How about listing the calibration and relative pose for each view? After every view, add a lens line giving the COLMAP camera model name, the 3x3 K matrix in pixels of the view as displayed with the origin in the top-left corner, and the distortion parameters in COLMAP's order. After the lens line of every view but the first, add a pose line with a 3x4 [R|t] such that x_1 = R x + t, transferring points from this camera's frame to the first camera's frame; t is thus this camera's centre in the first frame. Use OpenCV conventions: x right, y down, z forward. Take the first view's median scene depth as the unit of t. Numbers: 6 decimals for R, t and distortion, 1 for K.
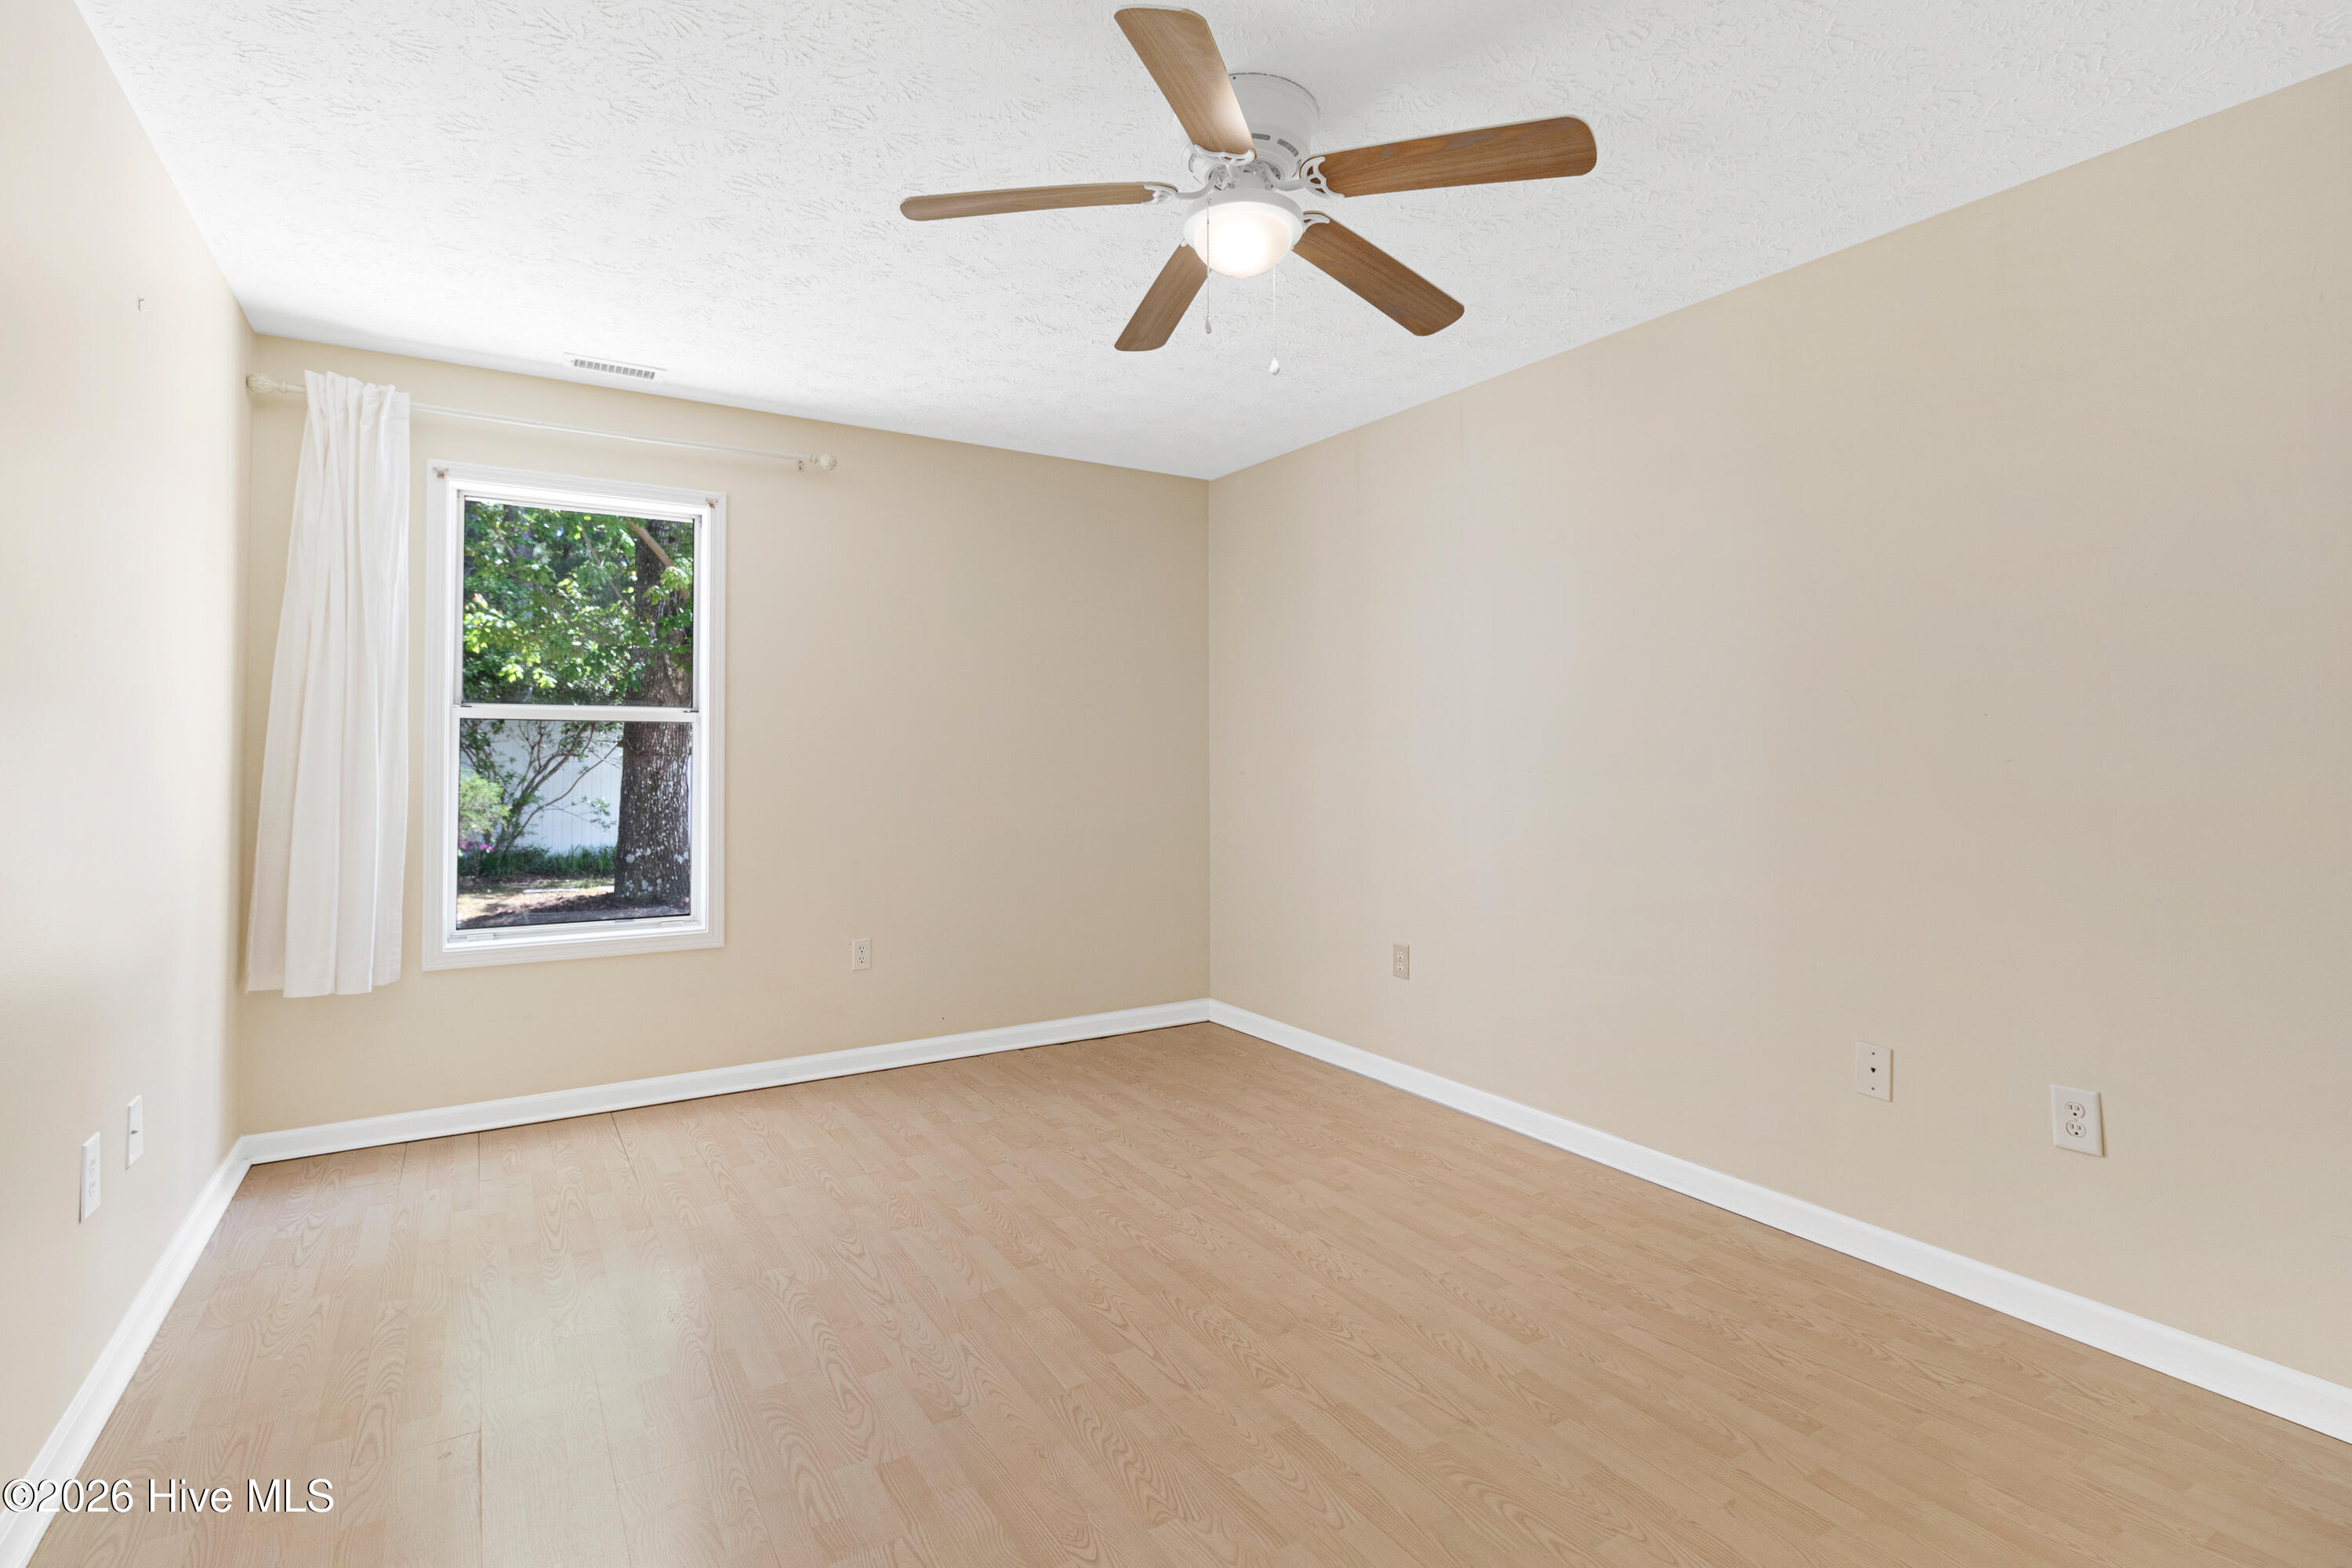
lens RADIAL K [[1111.6, 0, 1173.2], [0, 1111.6, 699.7], [0, 0, 1]] dist [-0.002605, -0.000325]
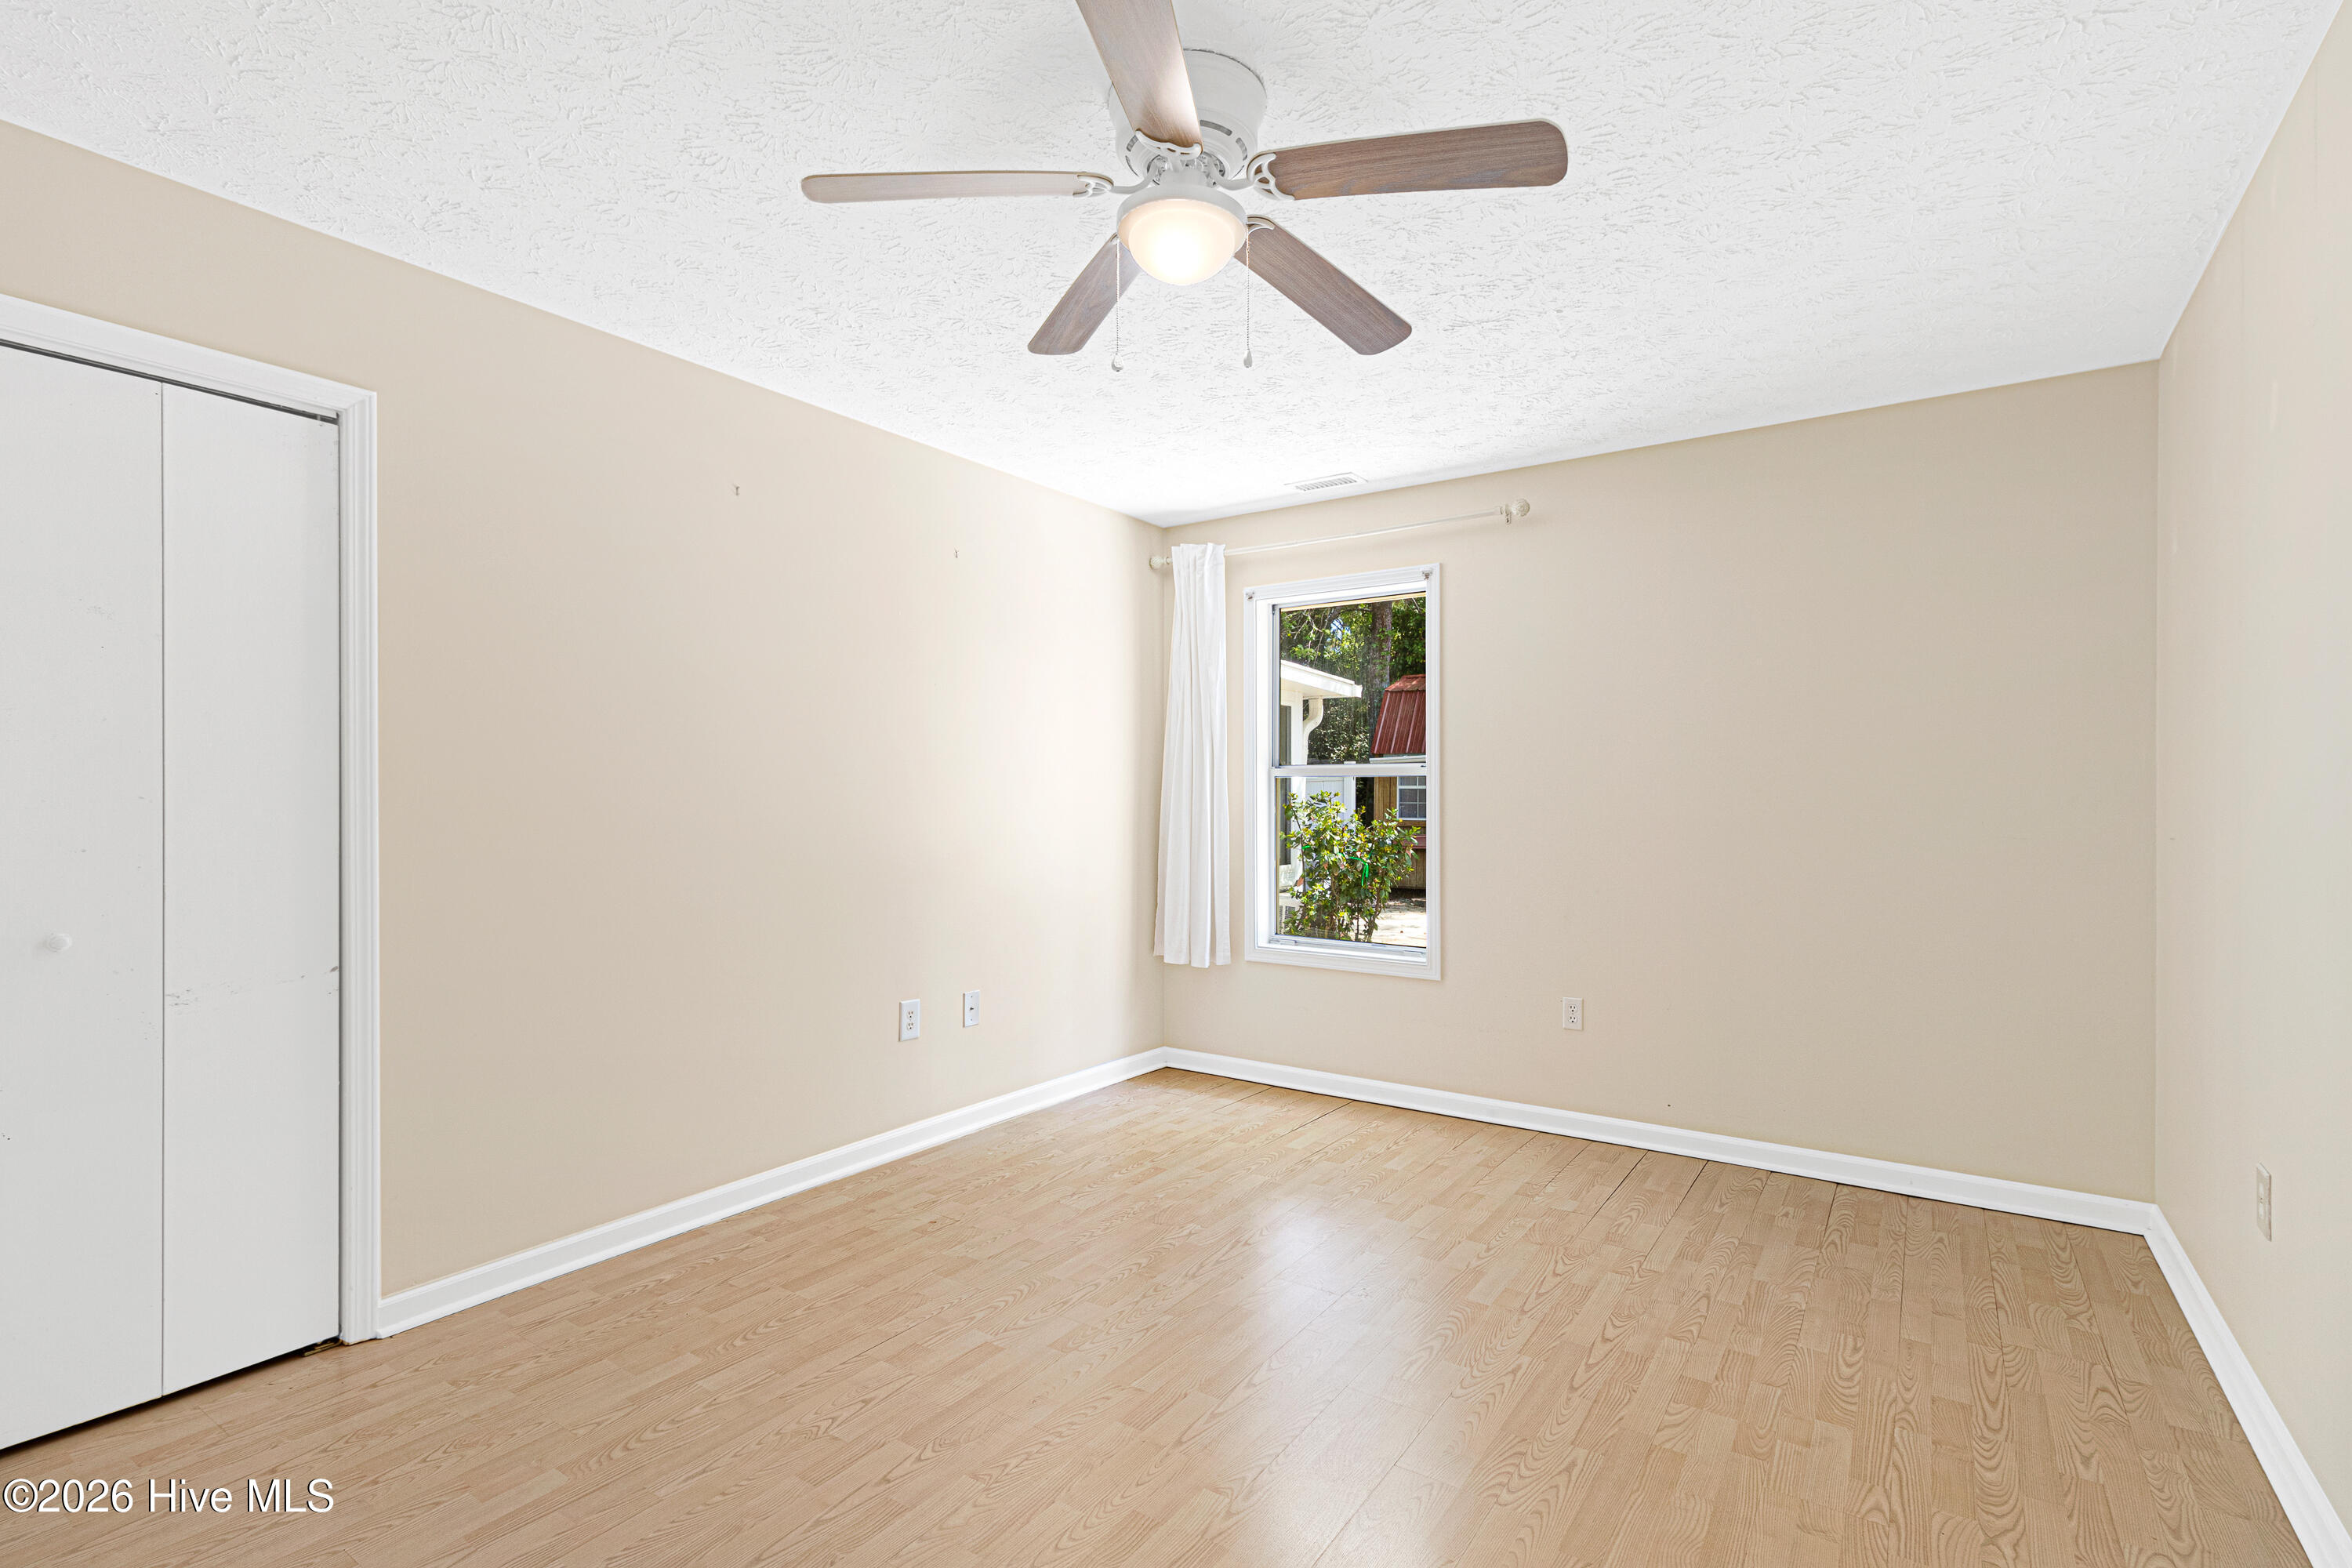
lens RADIAL K [[1107.9, 0, 1160.0], [0, 1107.9, 771.2], [0, 0, 1]] dist [0.002627, 0.000221]
pose [[0.393419, -0.023110, -0.919069, 0.640567], [0.046859, 0.998889, -0.005058, 0.013694], [0.918164, -0.041076, 0.394065, 0.422963]]
